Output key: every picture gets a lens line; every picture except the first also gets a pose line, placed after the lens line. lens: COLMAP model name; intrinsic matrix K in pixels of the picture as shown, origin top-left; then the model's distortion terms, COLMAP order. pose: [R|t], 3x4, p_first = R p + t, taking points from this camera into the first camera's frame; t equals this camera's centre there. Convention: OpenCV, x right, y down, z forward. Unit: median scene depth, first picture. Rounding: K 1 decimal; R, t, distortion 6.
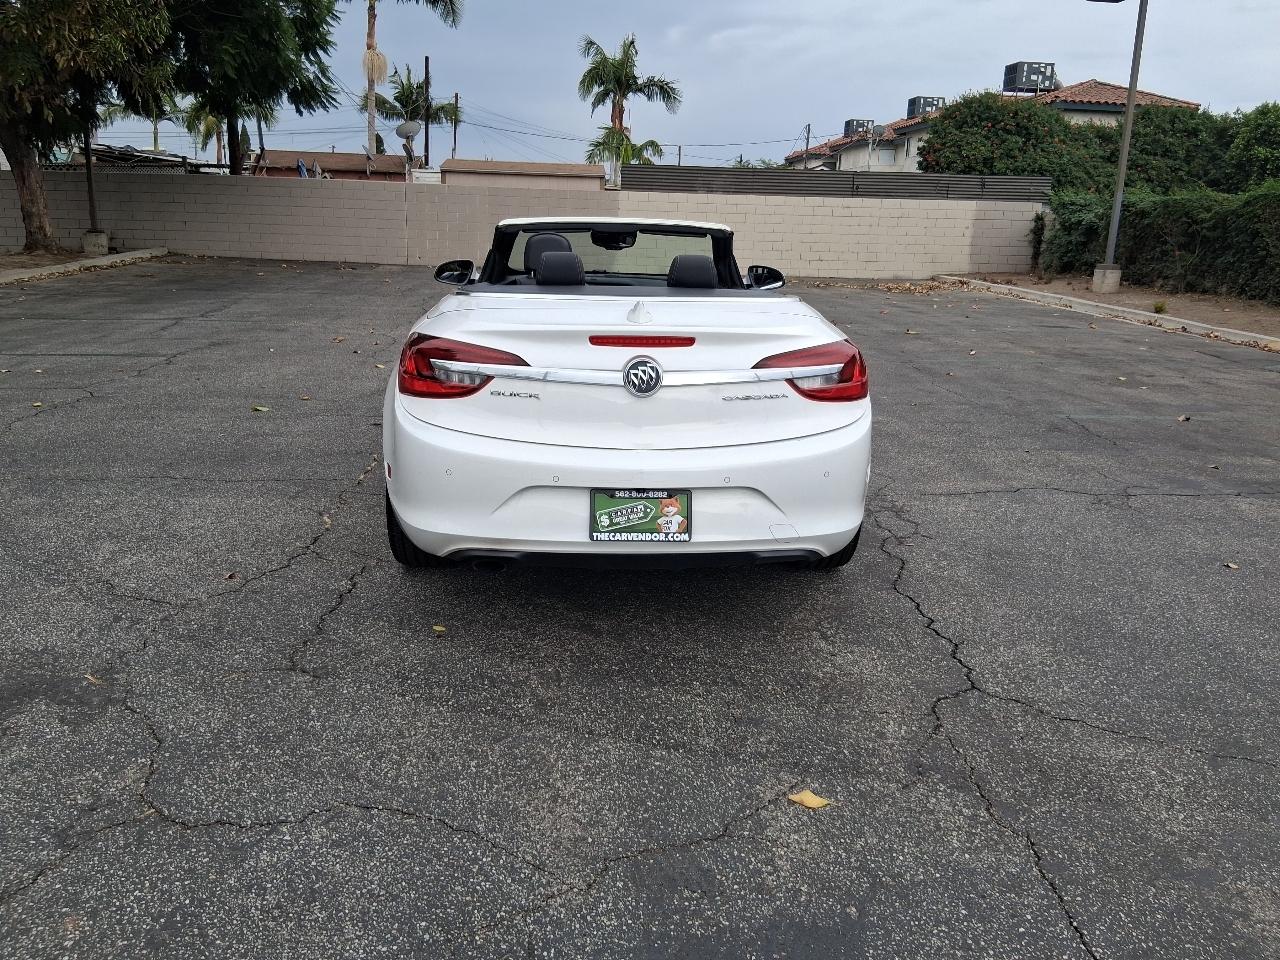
lens RADIAL K [[978.2, 0, 637.2], [0, 978.2, 457.4], [0, 0, 1]] dist [0.093563, -0.171954]
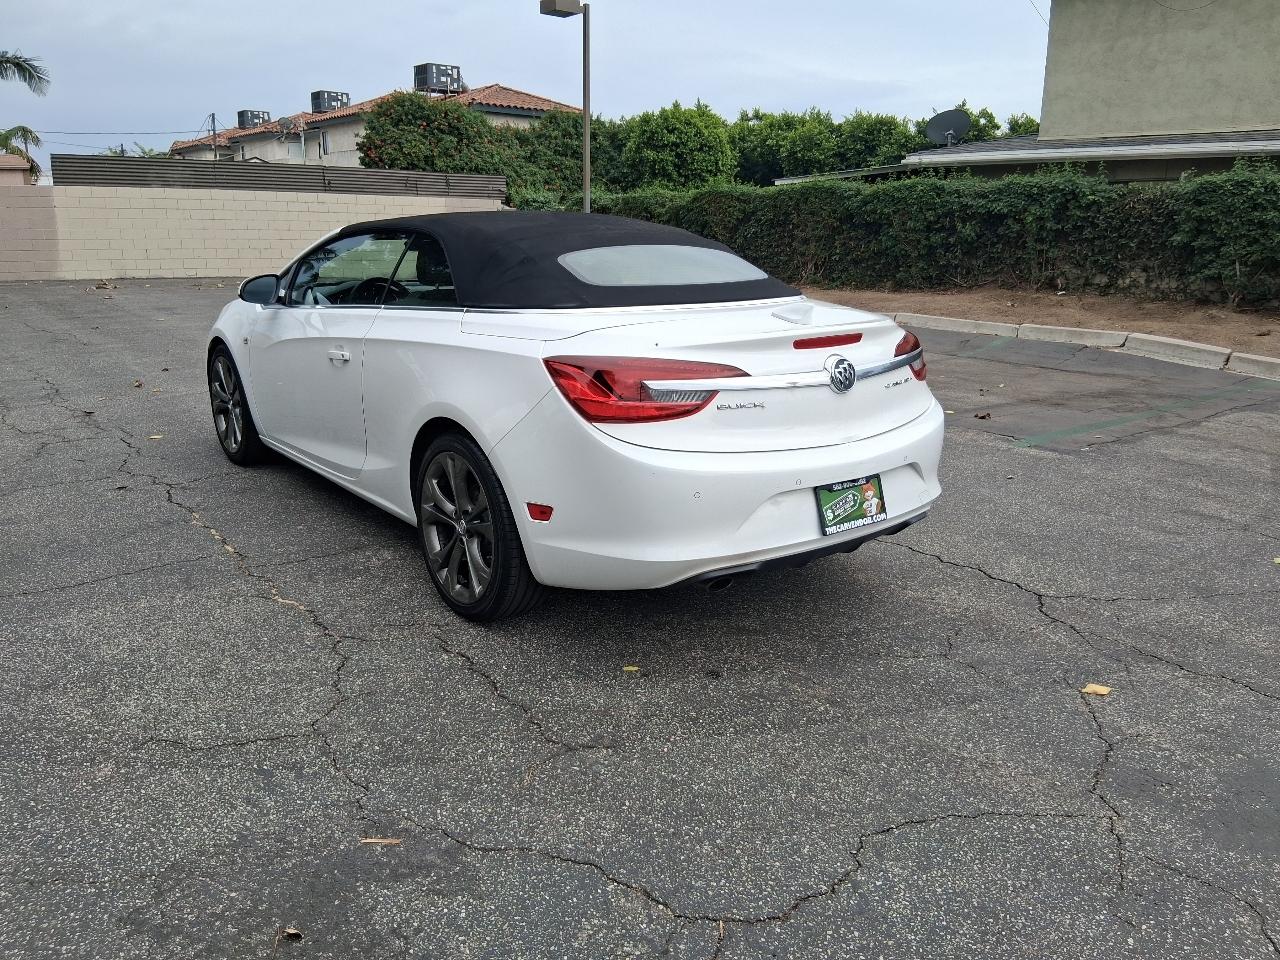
lens RADIAL K [[966.1, 0, 645.3], [0, 966.1, 468.7], [0, 0, 1]] dist [0.088836, -0.155819]
pose [[0.820854, -0.156684, 0.549225, -0.478895], [0.145845, 0.987256, 0.063671, -0.051607], [-0.552202, 0.027837, 0.833245, 0.153688]]
